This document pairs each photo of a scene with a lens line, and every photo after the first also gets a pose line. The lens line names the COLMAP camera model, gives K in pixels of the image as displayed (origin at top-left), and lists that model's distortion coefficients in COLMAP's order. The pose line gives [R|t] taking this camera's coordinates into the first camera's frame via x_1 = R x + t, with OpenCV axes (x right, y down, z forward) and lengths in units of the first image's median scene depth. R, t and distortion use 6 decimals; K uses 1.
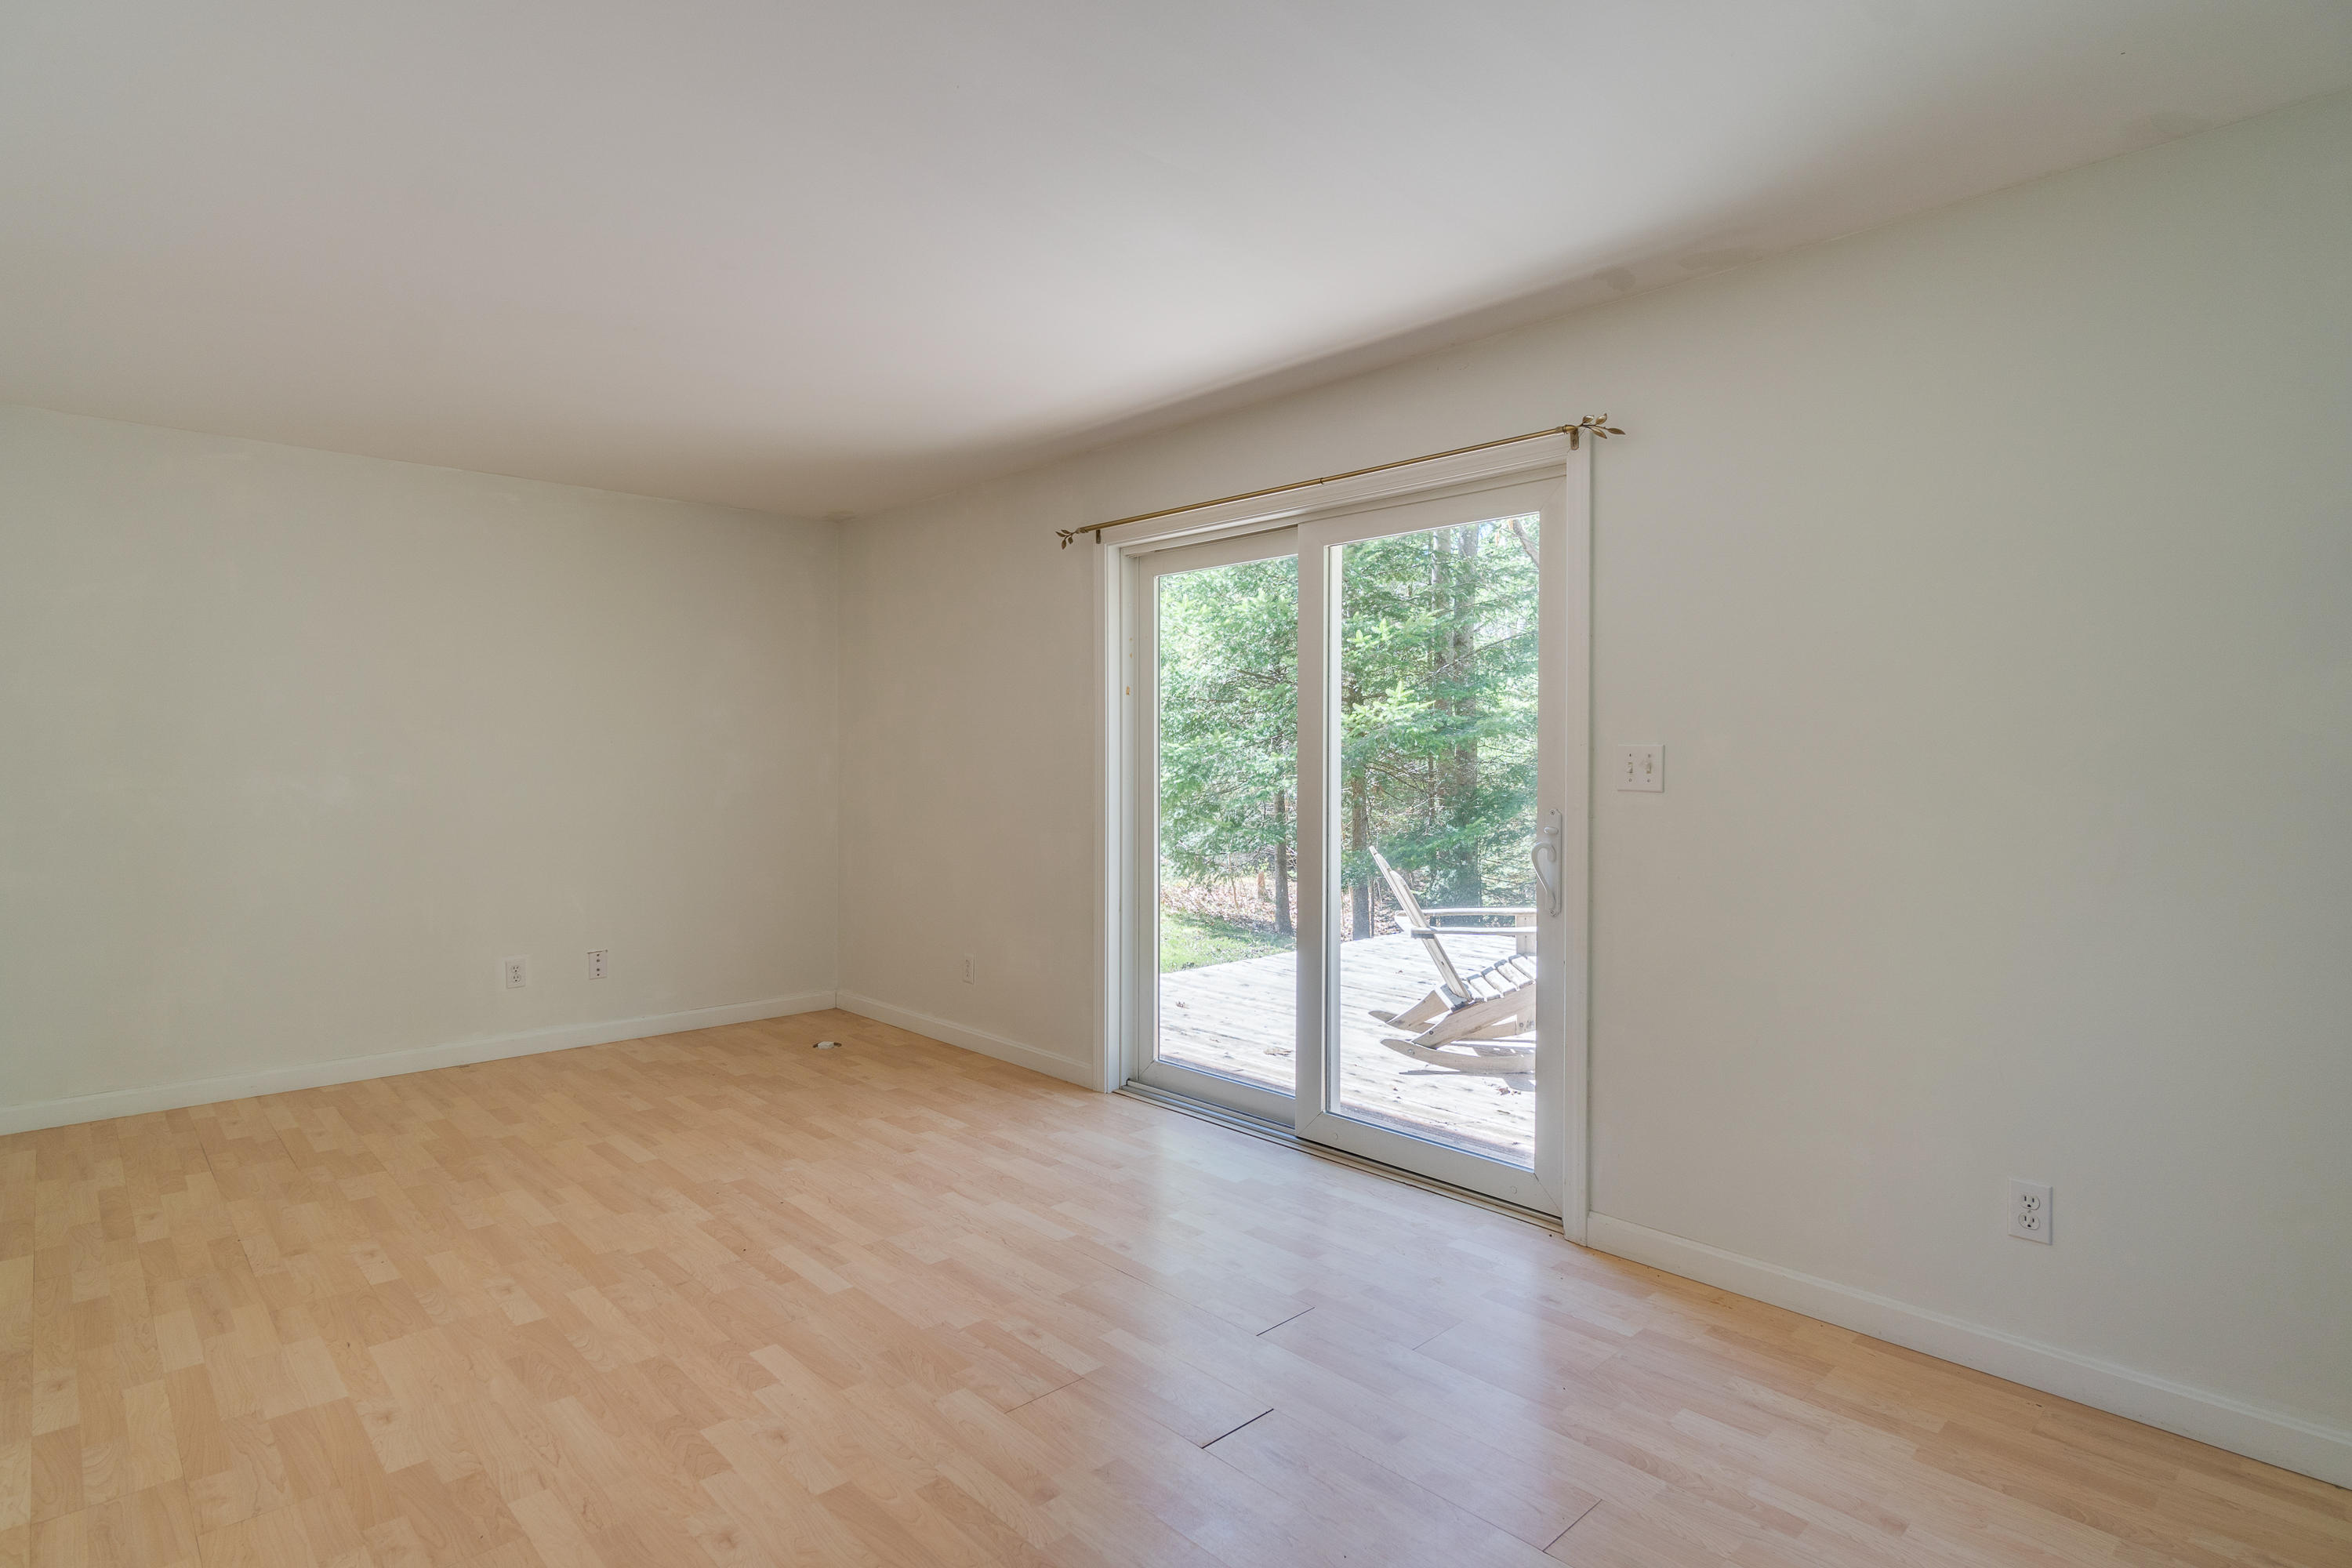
lens RADIAL K [[1185.0, 0, 1167.7], [0, 1185.0, 776.1], [0, 0, 1]] dist [-0.002450, -0.000837]
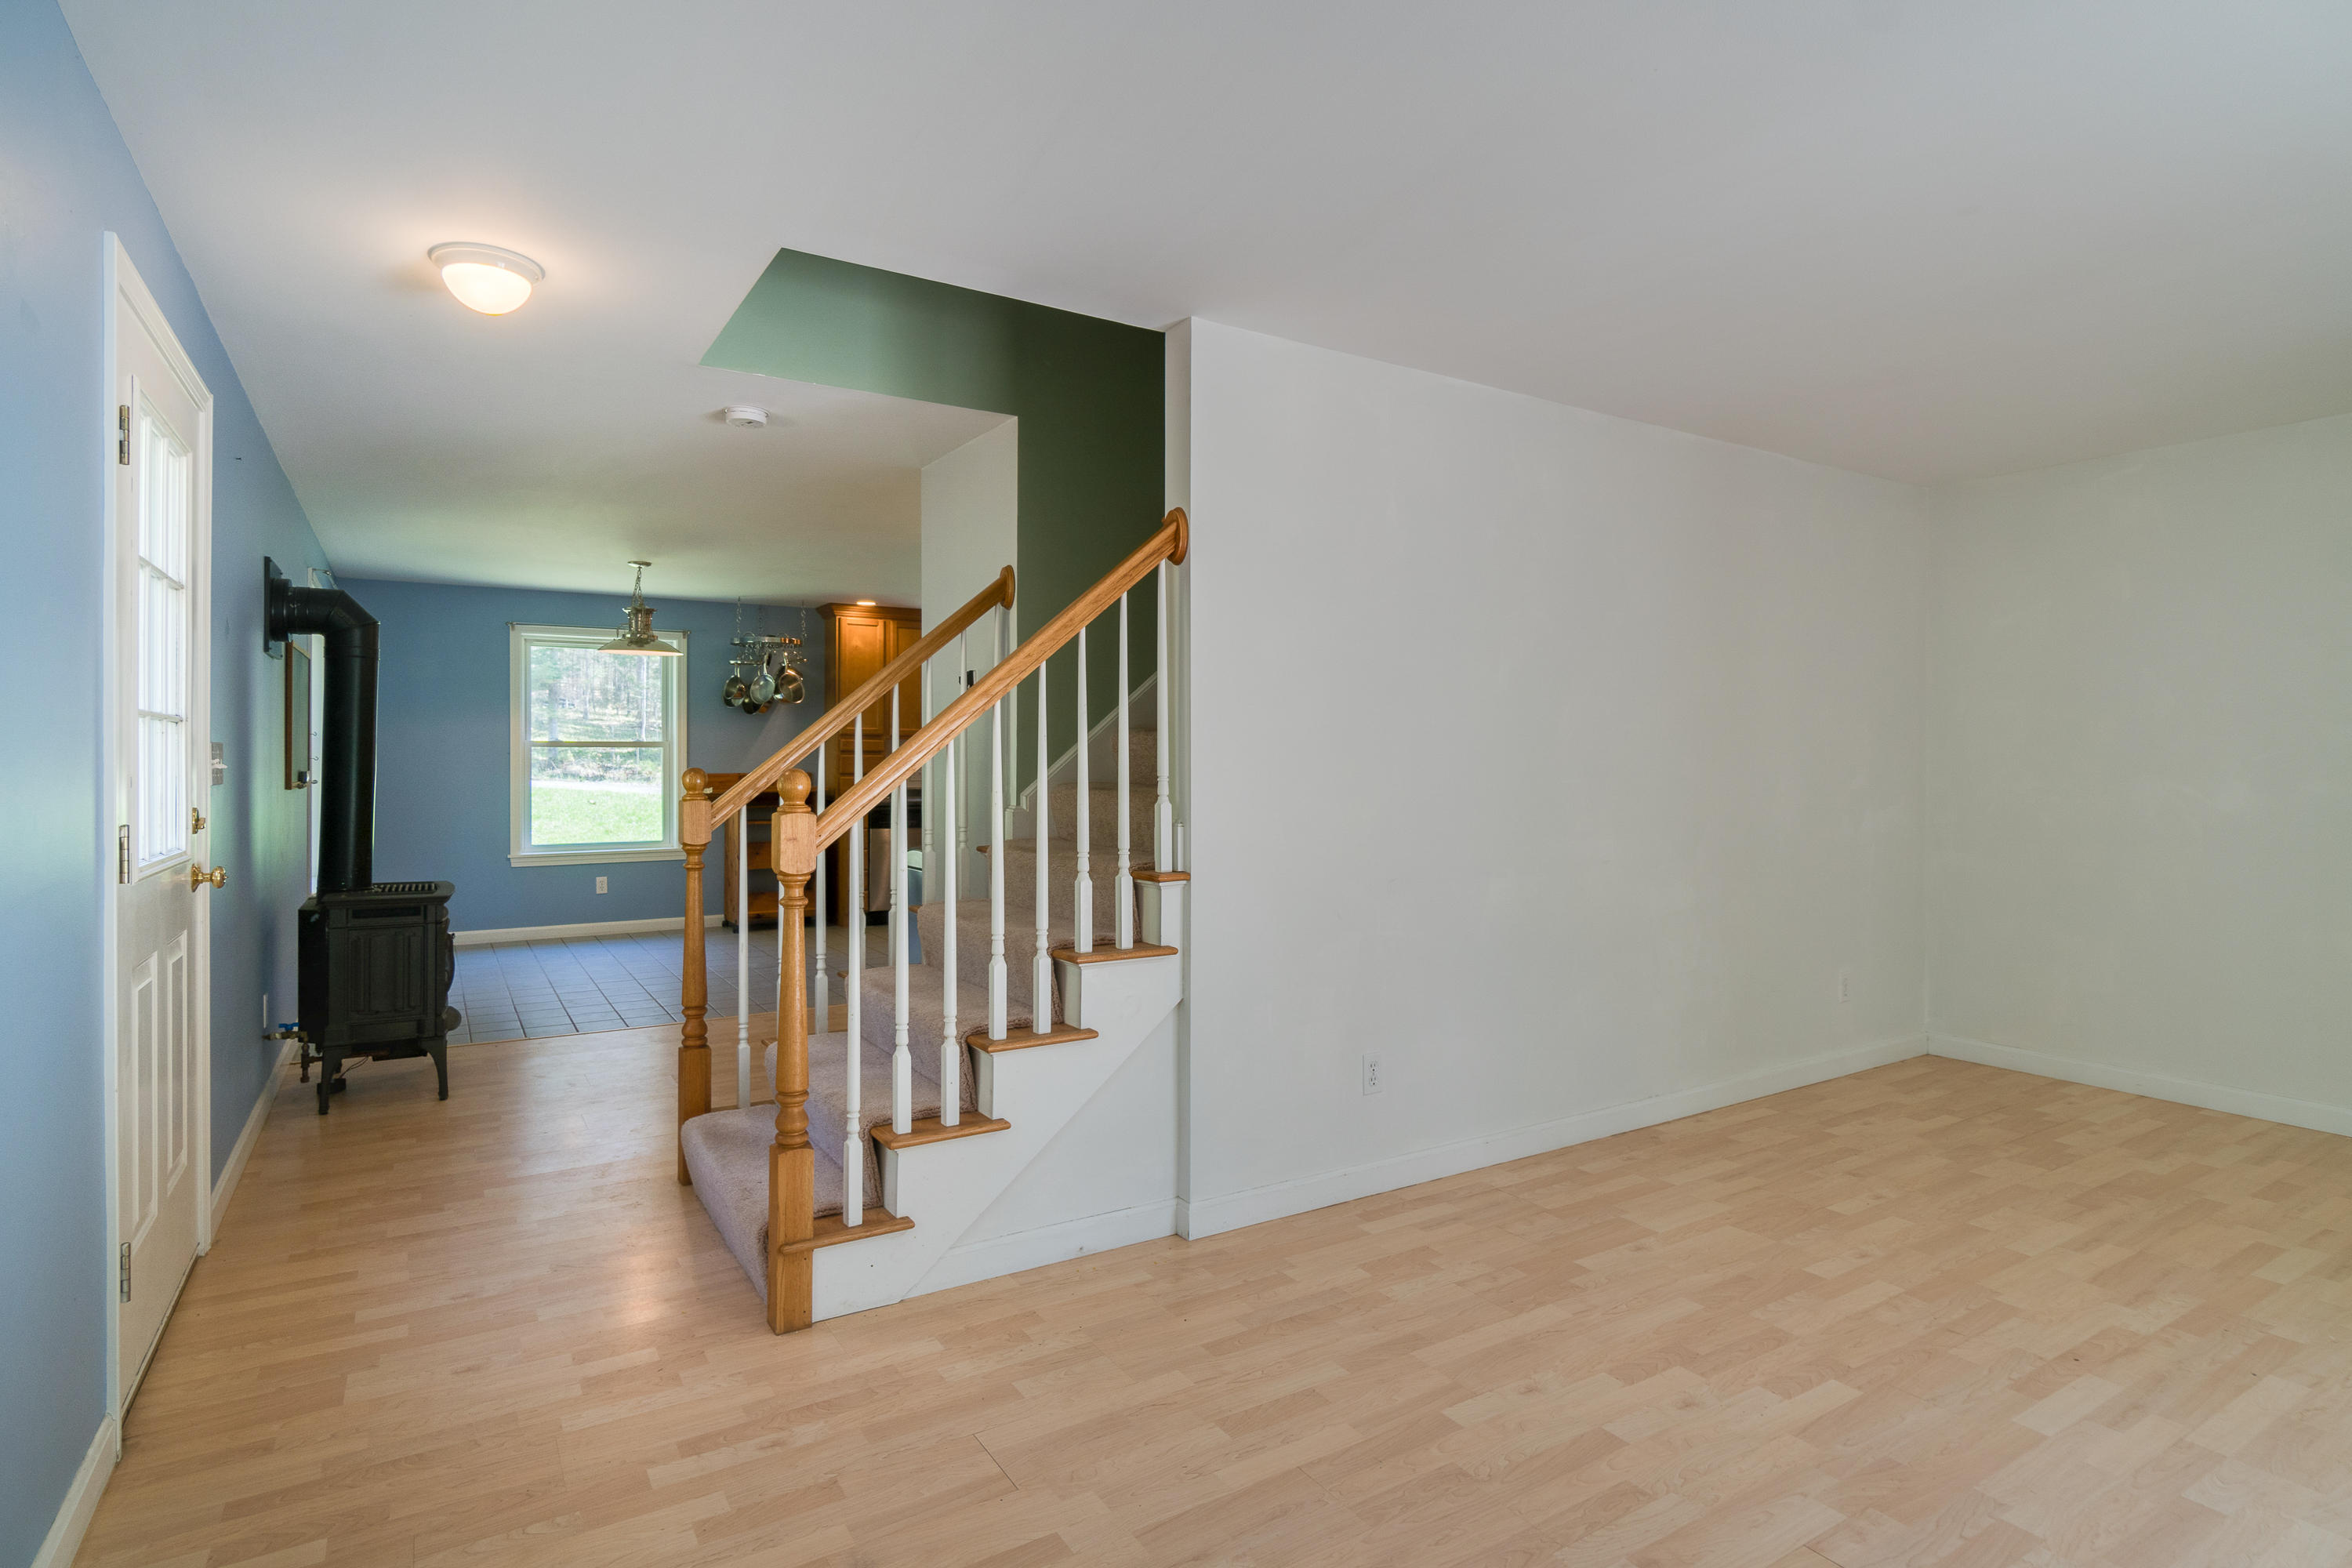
lens RADIAL K [[1185.0, 0, 1161.8], [0, 1185.0, 765.5], [0, 0, 1]] dist [-0.002450, -0.000837]
pose [[-0.188791, 0.002158, -0.982015, 0.607259], [-0.018102, 0.999820, 0.005677, -0.007329], [0.981851, 0.018848, -0.188718, 0.555162]]
